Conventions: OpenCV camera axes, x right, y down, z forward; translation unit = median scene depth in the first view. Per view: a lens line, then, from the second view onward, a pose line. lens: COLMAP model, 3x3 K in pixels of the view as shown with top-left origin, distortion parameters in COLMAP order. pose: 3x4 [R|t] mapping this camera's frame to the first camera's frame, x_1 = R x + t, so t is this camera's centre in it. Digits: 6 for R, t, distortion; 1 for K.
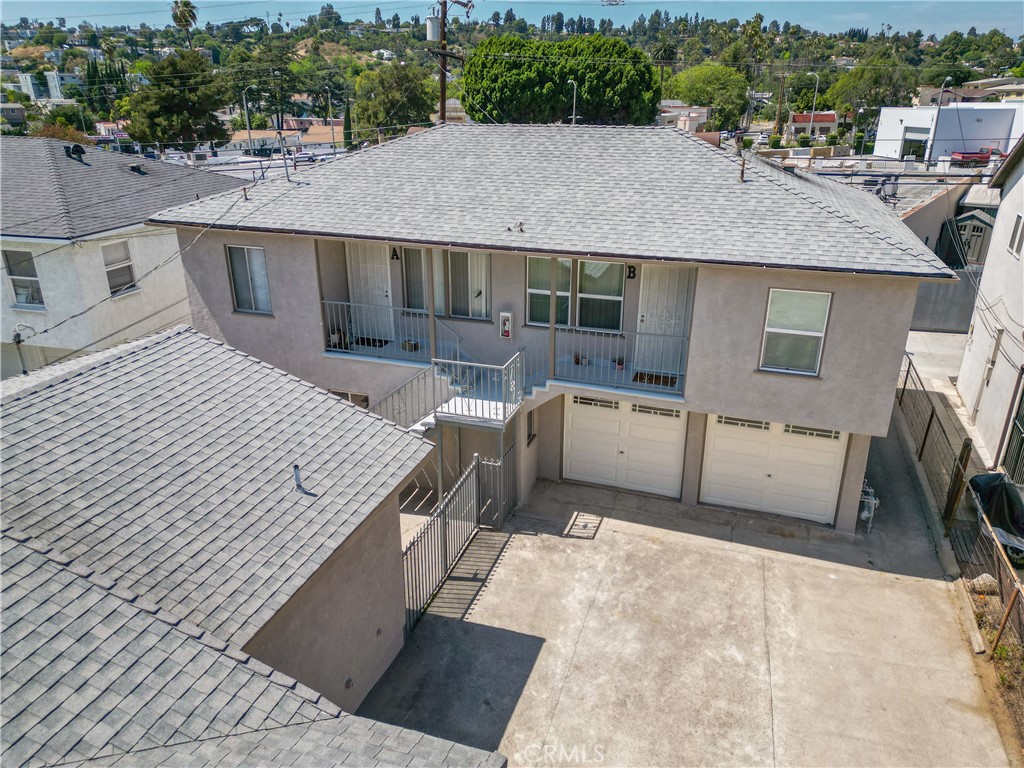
lens RADIAL K [[720.8, 0, 511.5], [0, 720.8, 383.0], [0, 0, 1]] dist [0.000773, 0.000238]
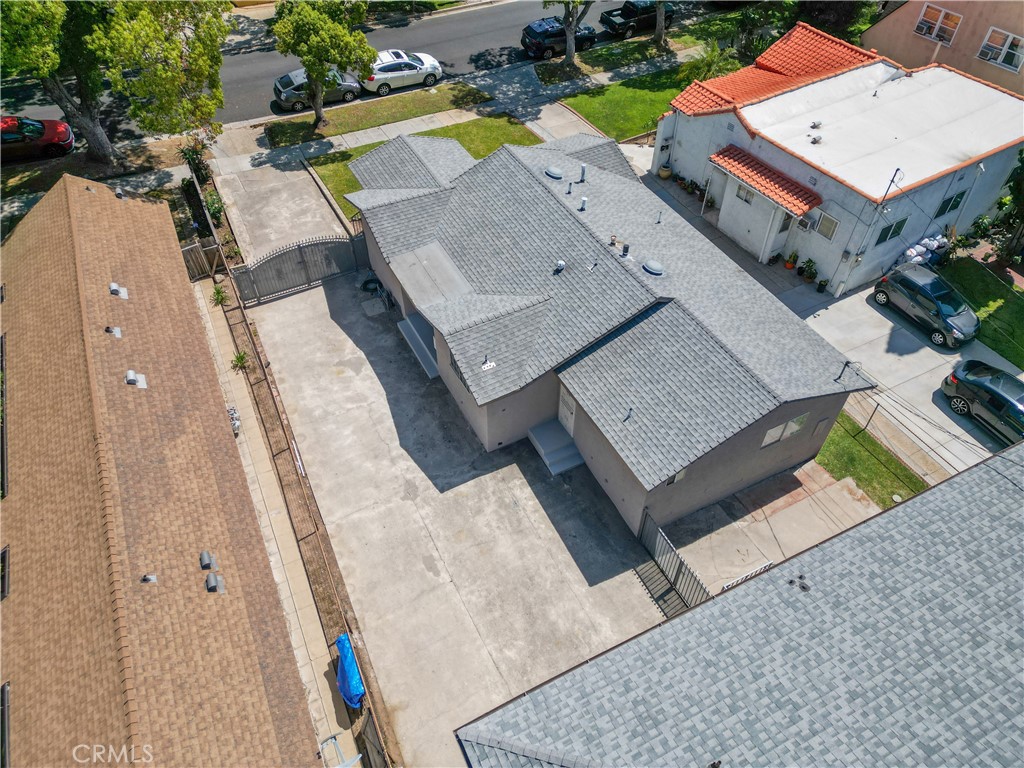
lens RADIAL K [[720.8, 0, 511.8], [0, 720.8, 382.8], [0, 0, 1]] dist [0.000773, 0.000238]
pose [[-0.710143, 0.508521, -0.486932, 0.869226], [-0.249349, 0.465128, 0.849401, -1.474157], [0.658424, 0.724612, -0.203508, 0.940475]]
